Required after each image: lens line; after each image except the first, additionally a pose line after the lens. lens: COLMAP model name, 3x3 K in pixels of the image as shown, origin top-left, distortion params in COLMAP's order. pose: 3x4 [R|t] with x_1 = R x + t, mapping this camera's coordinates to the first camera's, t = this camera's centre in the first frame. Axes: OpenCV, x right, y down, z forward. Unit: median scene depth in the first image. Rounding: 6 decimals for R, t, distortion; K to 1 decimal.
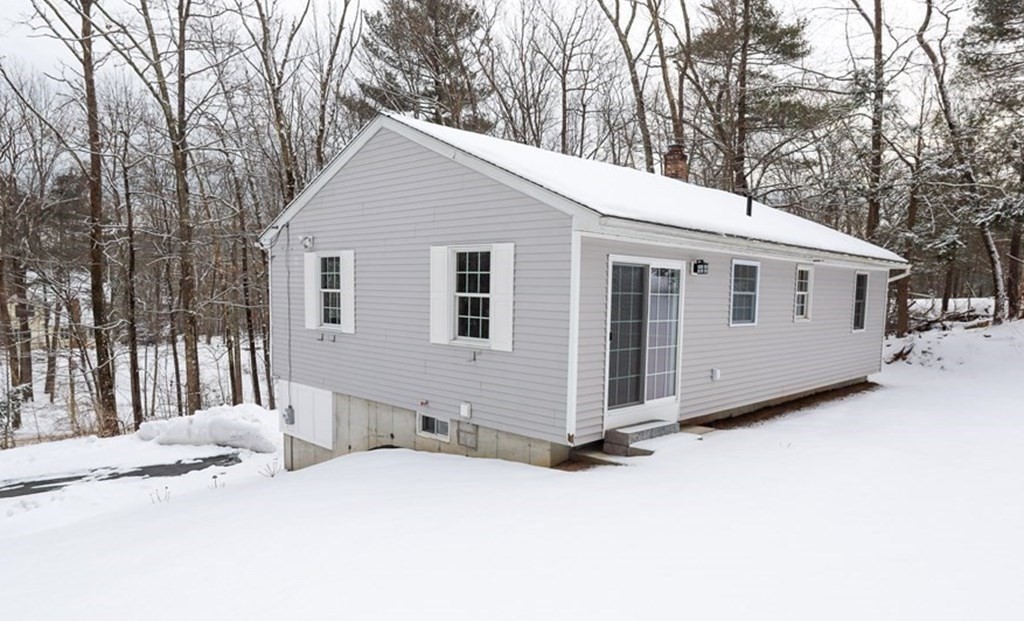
lens RADIAL K [[664.5, 0, 536.1], [0, 664.5, 357.5], [0, 0, 1]] dist [-0.021554, 0.000625]
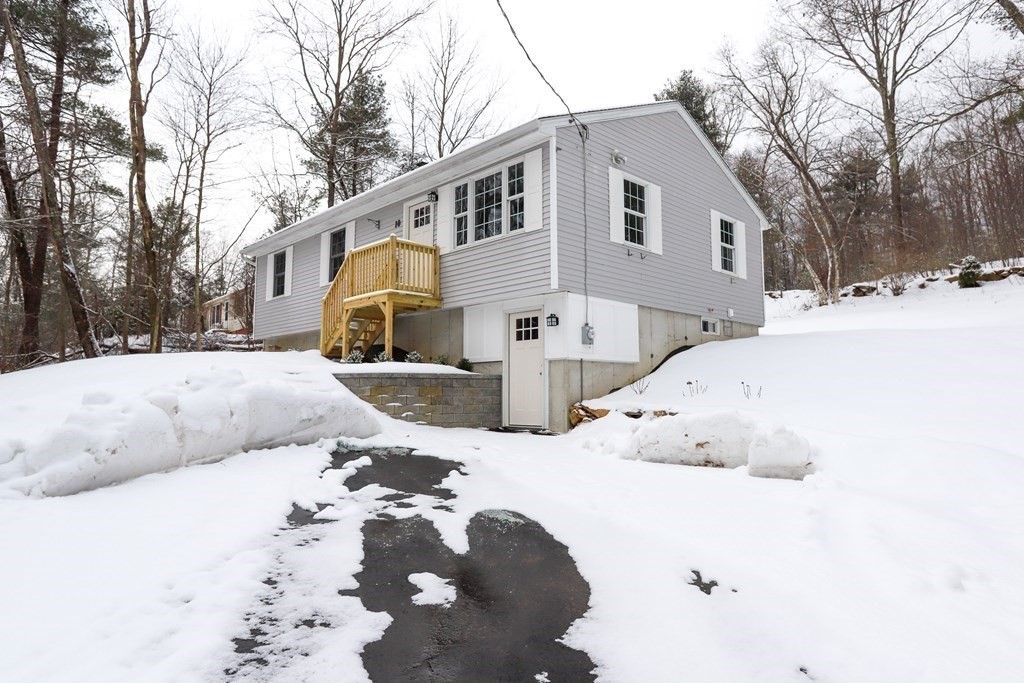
lens RADIAL K [[602.4, 0, 497.2], [0, 602.4, 341.5], [0, 0, 1]] dist [-0.075244, 0.053680]
pose [[0.072334, 0.060462, 0.995546, -1.372090], [0.101617, 0.992520, -0.067662, 0.162417], [-0.992190, 0.106059, 0.065649, 1.259497]]
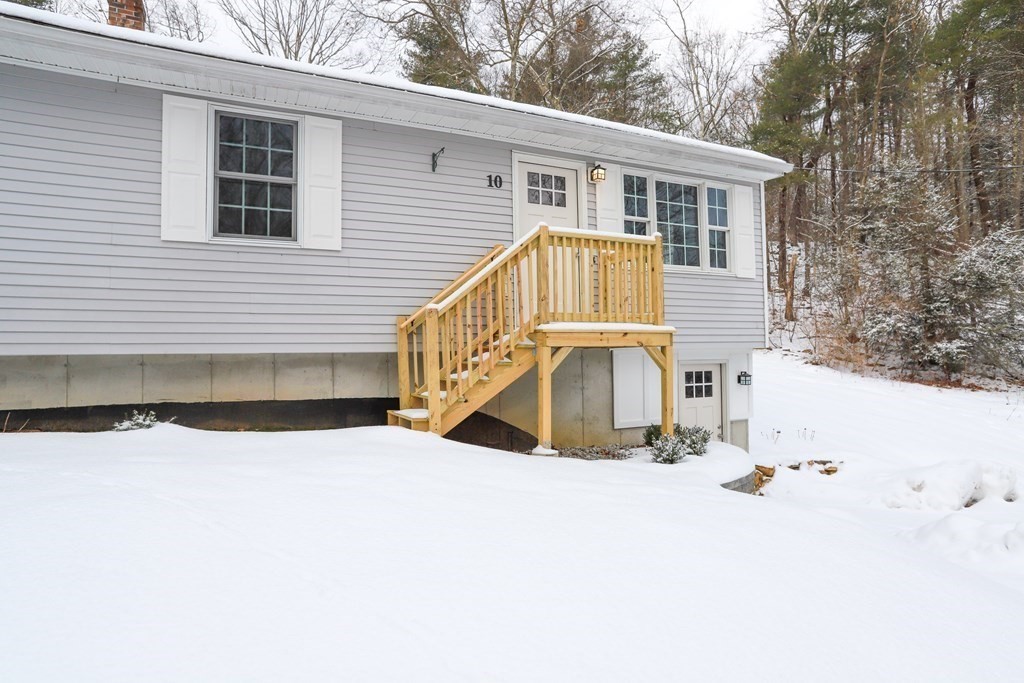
lens RADIAL K [[602.4, 0, 497.2], [0, 602.4, 341.5], [0, 0, 1]] dist [-0.075244, 0.053680]
pose [[-0.922303, -0.002410, 0.386461, -0.461497], [0.028998, 0.996730, 0.075419, -0.047403], [-0.385379, 0.080766, -0.919217, 2.130739]]
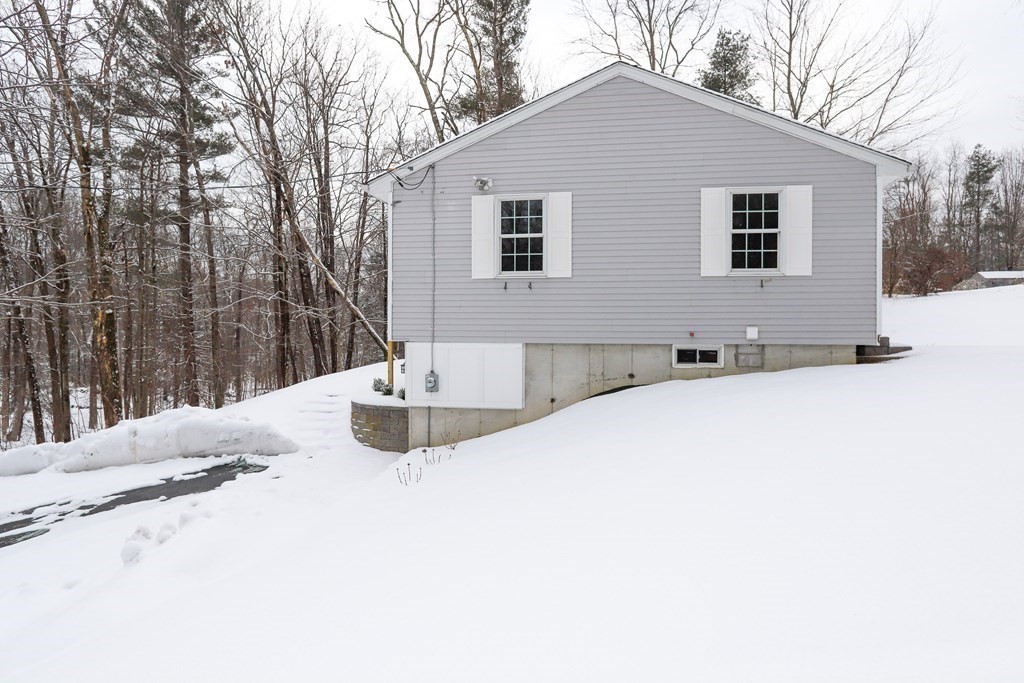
lens RADIAL K [[578.9, 0, 541.7], [0, 578.9, 340.5], [0, 0, 1]] dist [-0.042015, 0.001918]
pose [[0.825954, -0.024607, 0.563201, -0.801011], [0.072164, 0.995443, -0.062339, 0.107579], [-0.559100, 0.092132, 0.823965, 0.342058]]
